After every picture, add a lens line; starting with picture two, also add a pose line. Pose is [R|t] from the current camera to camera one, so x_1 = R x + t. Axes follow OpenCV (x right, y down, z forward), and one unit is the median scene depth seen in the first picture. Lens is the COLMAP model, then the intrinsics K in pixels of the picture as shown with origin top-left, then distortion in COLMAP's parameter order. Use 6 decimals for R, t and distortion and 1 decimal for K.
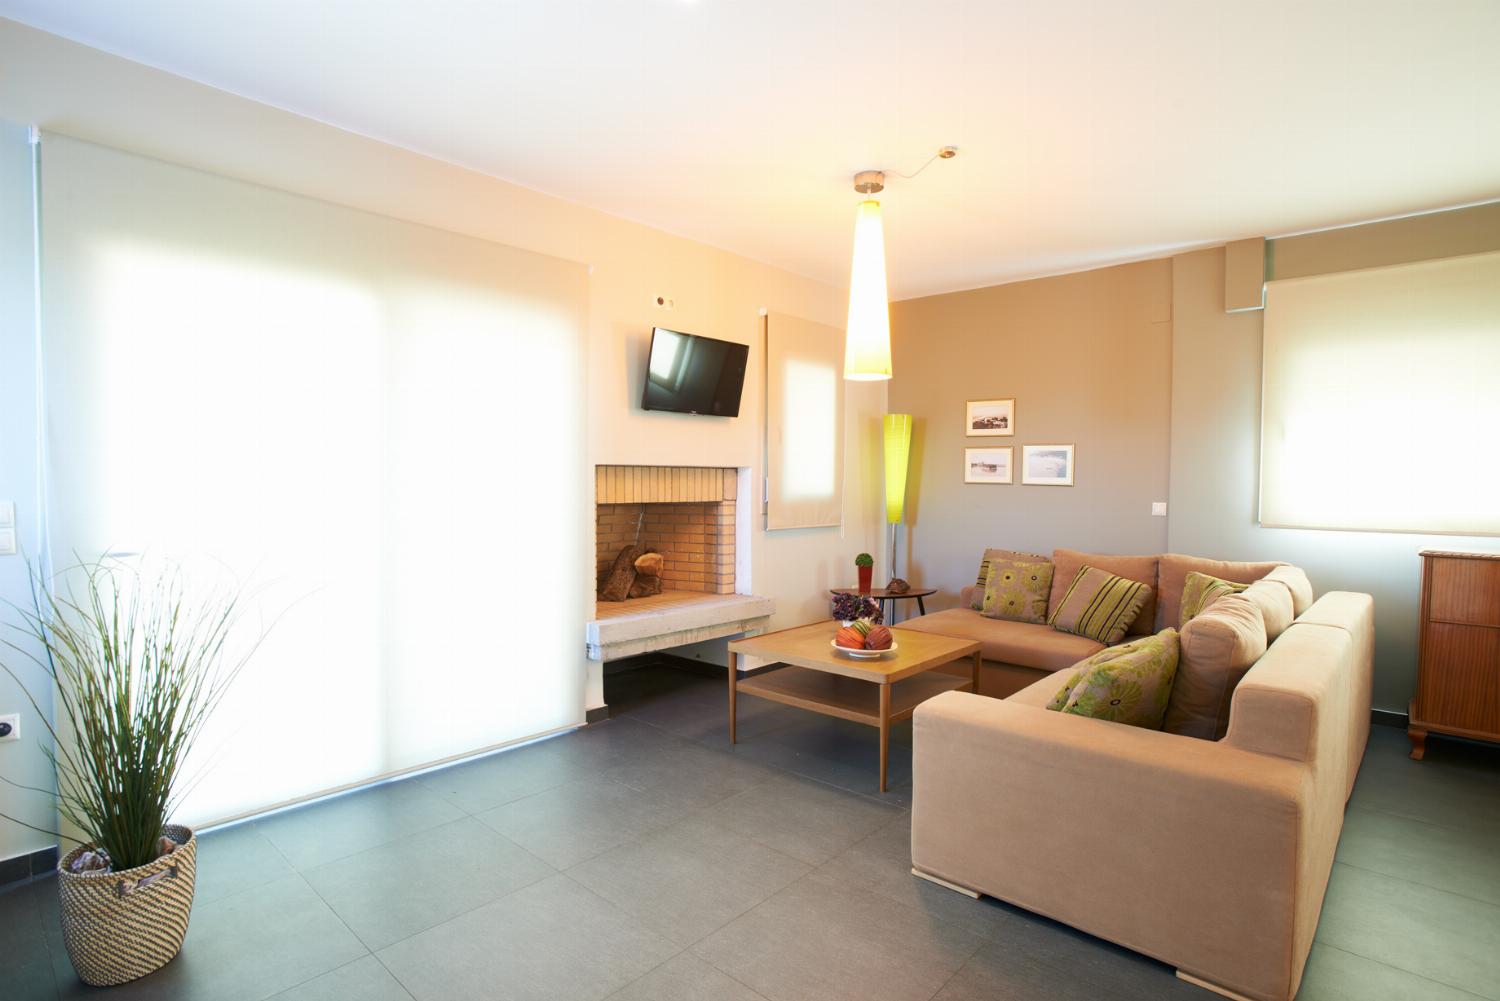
lens RADIAL K [[710.1, 0, 750.0], [0, 710.1, 500.5], [0, 0, 1]] dist [-0.049808, 0.025763]
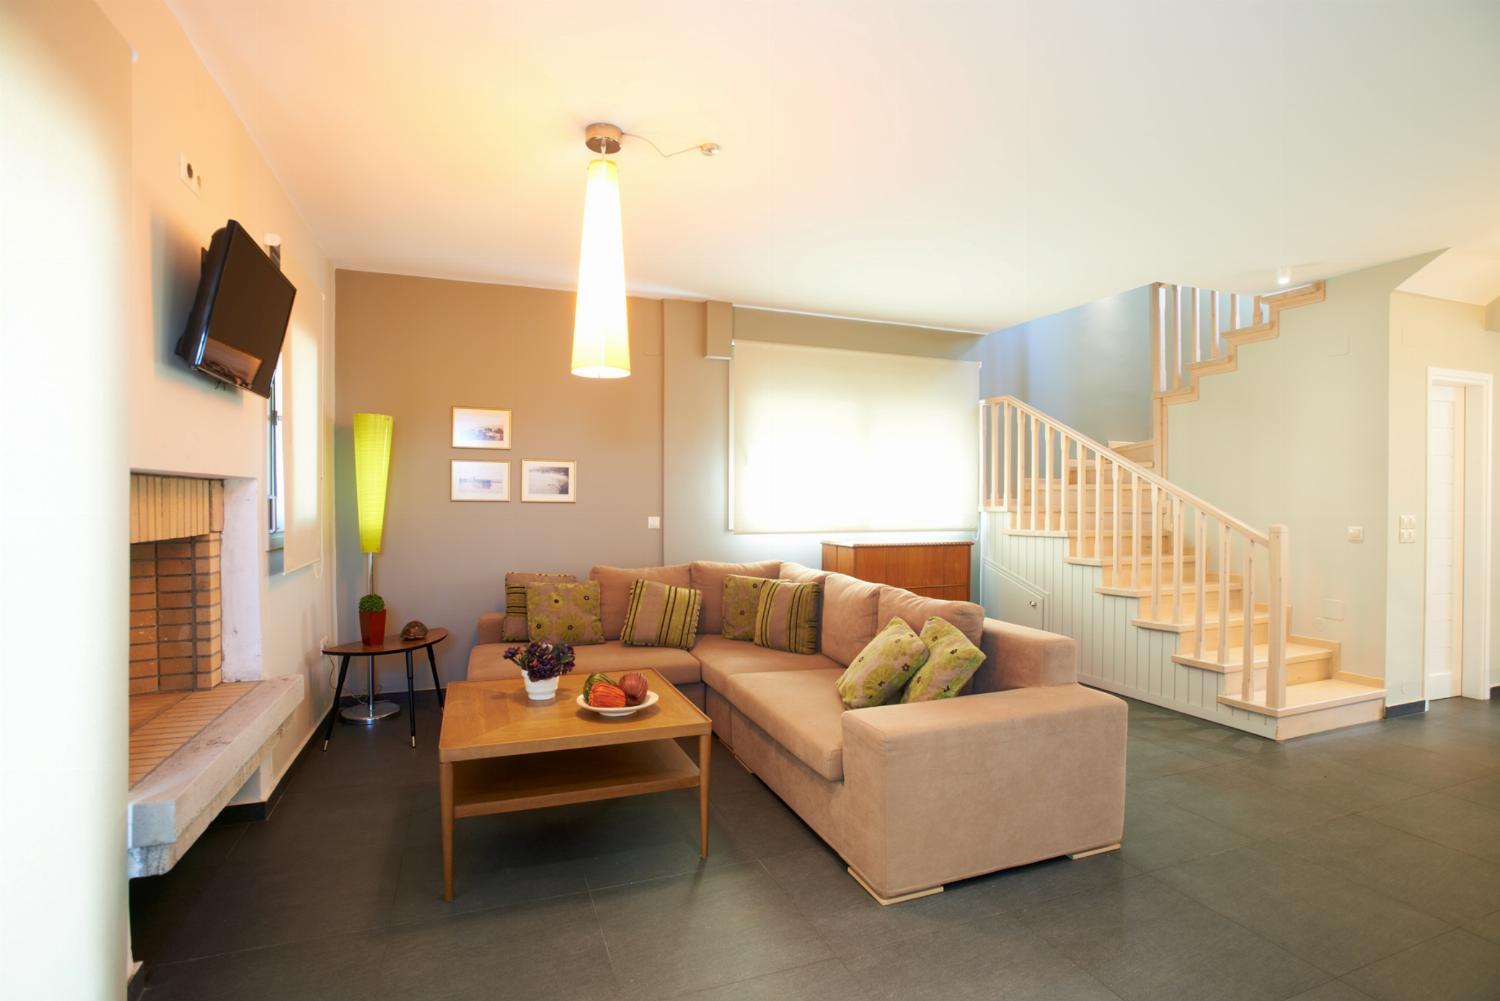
lens RADIAL K [[710.1, 0, 750.0], [0, 710.1, 500.5], [0, 0, 1]] dist [-0.049808, 0.025763]
pose [[0.501745, -0.007481, 0.864983, -0.315581], [0.026546, 0.999625, -0.006753, -0.011278], [-0.864608, 0.026351, 0.501755, 0.302453]]
